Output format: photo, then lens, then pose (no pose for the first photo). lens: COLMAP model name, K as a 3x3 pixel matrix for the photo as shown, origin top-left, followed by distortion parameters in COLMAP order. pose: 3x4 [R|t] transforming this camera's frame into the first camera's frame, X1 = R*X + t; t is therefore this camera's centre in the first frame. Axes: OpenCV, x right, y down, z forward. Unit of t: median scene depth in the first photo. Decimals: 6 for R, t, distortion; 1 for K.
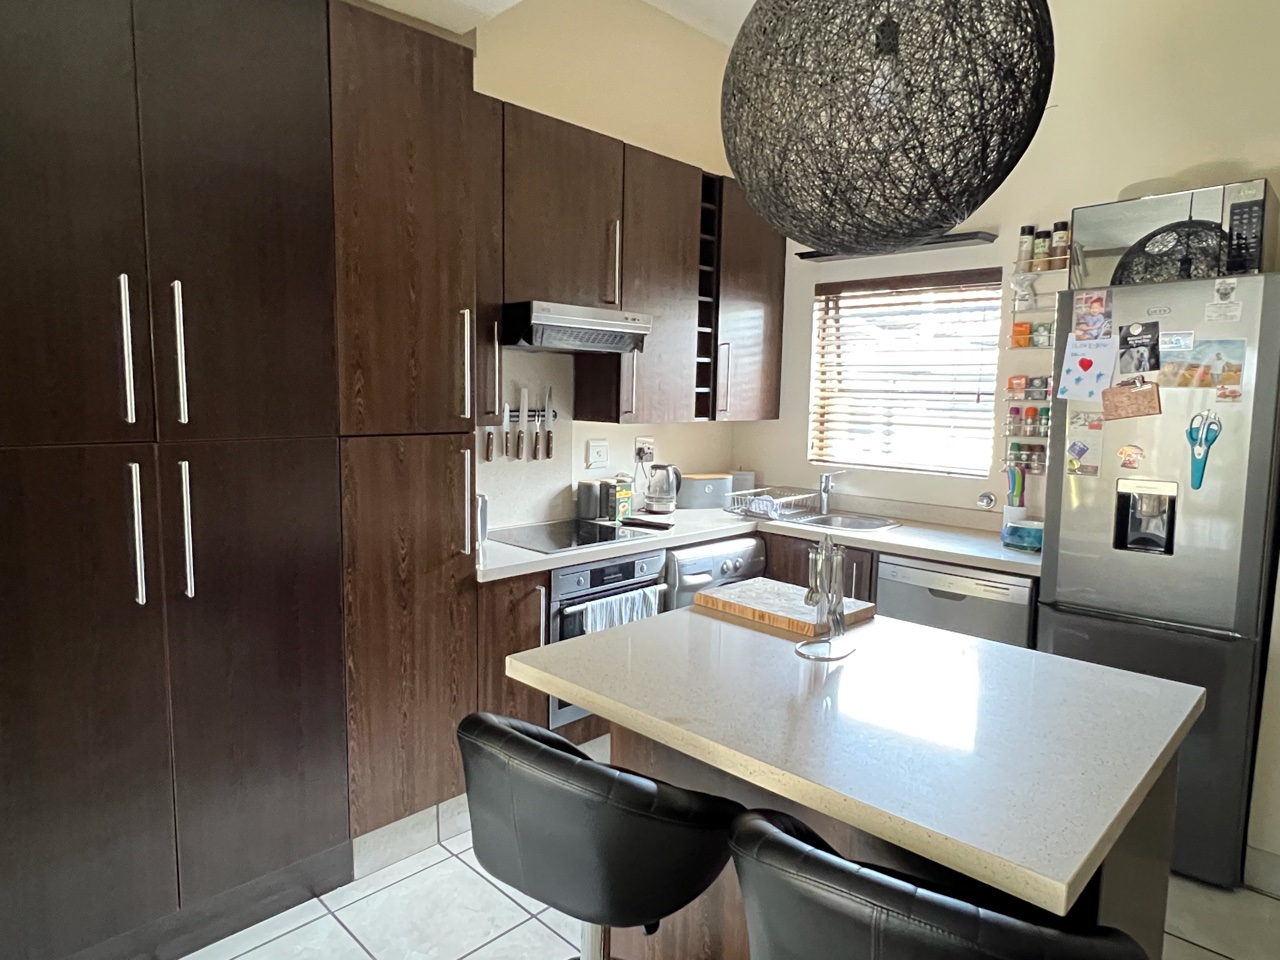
lens RADIAL K [[775.9, 0, 632.1], [0, 775.9, 475.8], [0, 0, 1]] dist [-0.000199, -0.002865]
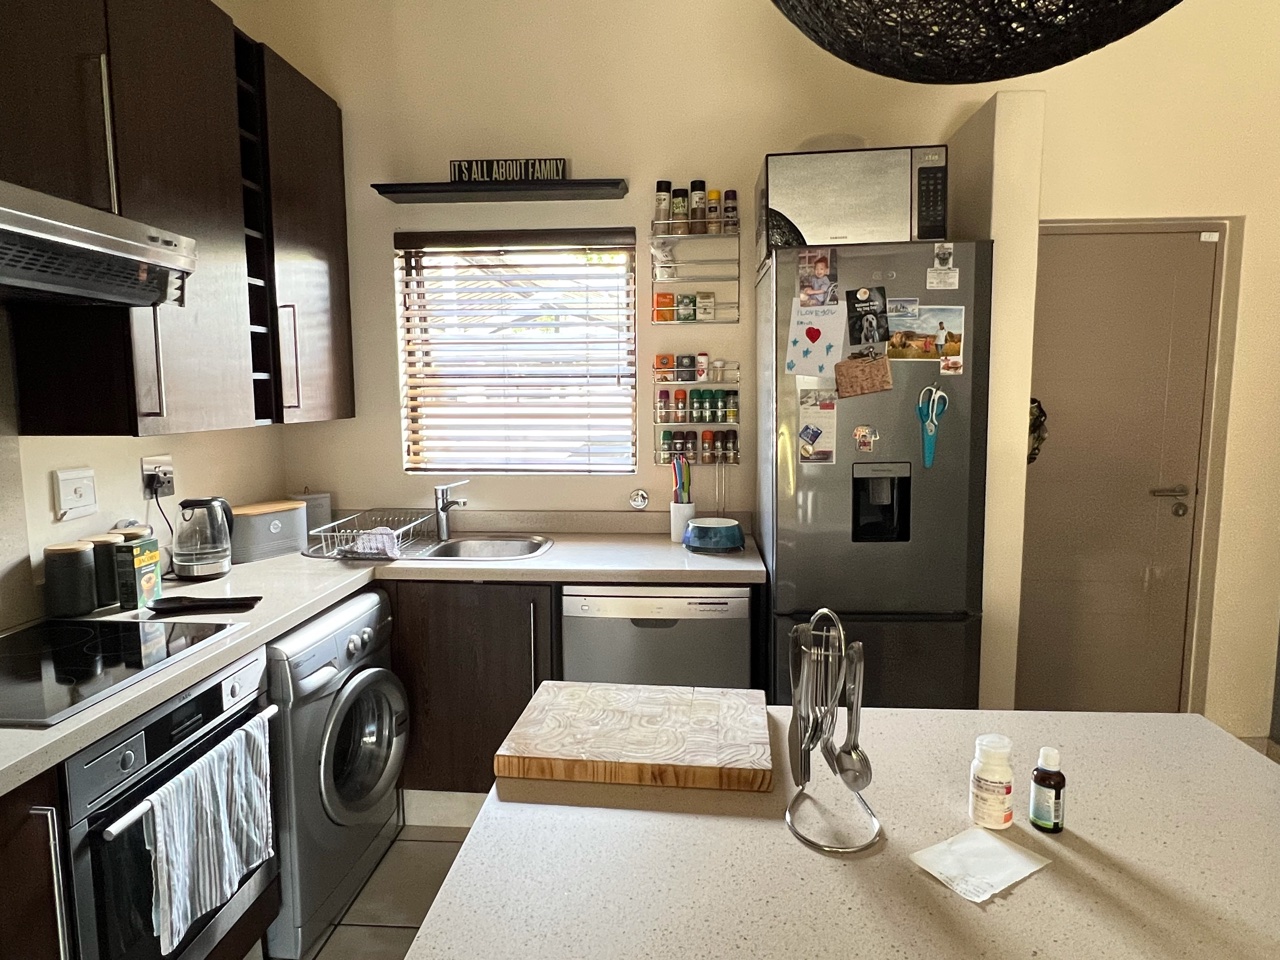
lens RADIAL K [[775.9, 0, 629.3], [0, 775.9, 477.1], [0, 0, 1]] dist [-0.000199, -0.002865]
pose [[0.766054, -0.094457, 0.635798, -0.106317], [0.089861, 0.995168, 0.039575, -0.029791], [-0.636464, 0.026817, 0.770840, 0.366433]]
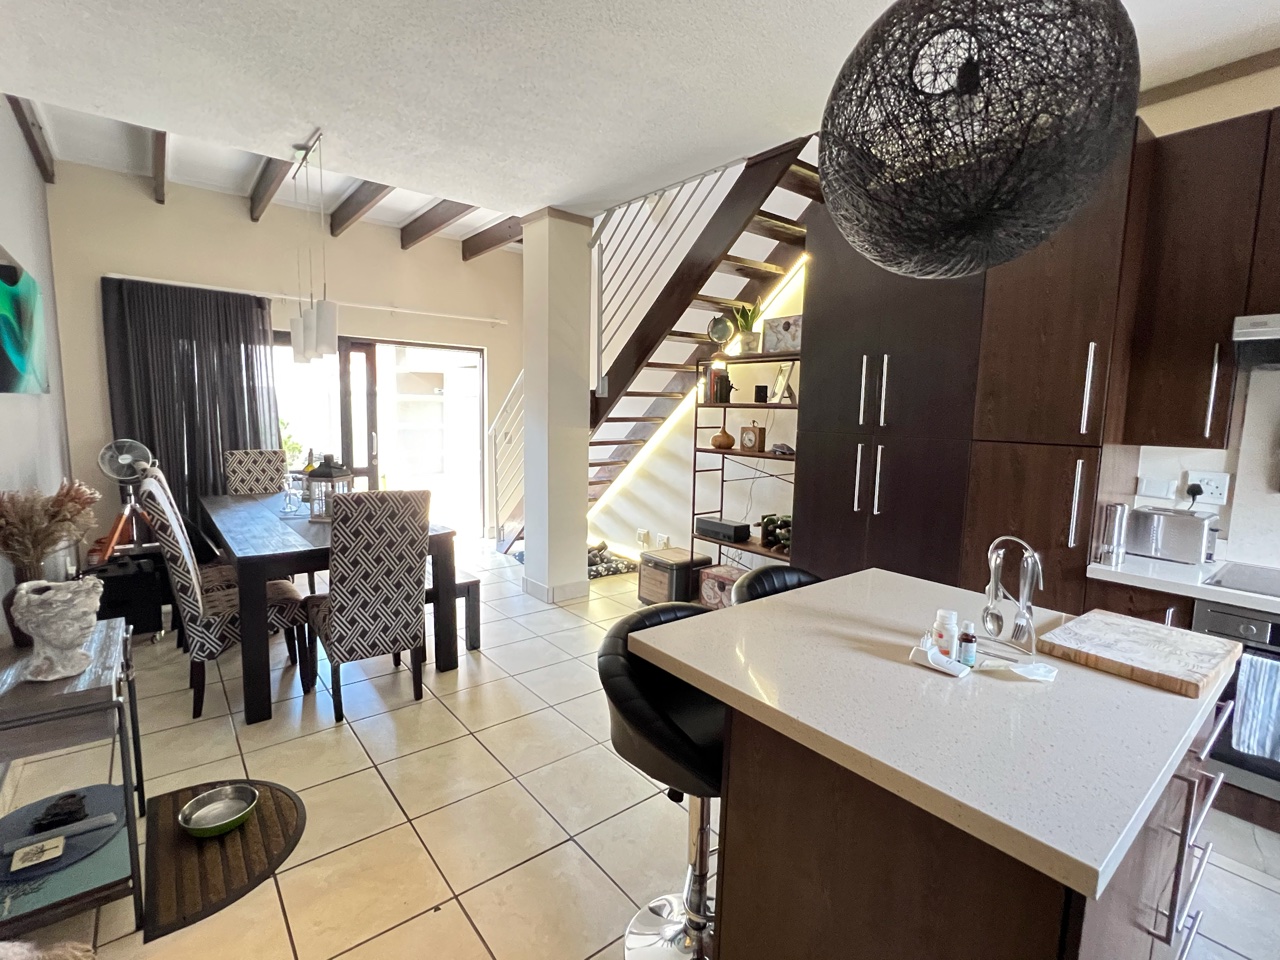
lens RADIAL K [[599.1, 0, 635.6], [0, 599.1, 480.2], [0, 0, 1]] dist [-0.000119, 0.000310]
pose [[-0.113390, 0.097853, -0.988720, 0.592779], [-0.133245, 0.984651, 0.112731, -0.012207], [0.984575, 0.144525, -0.098611, 0.321013]]
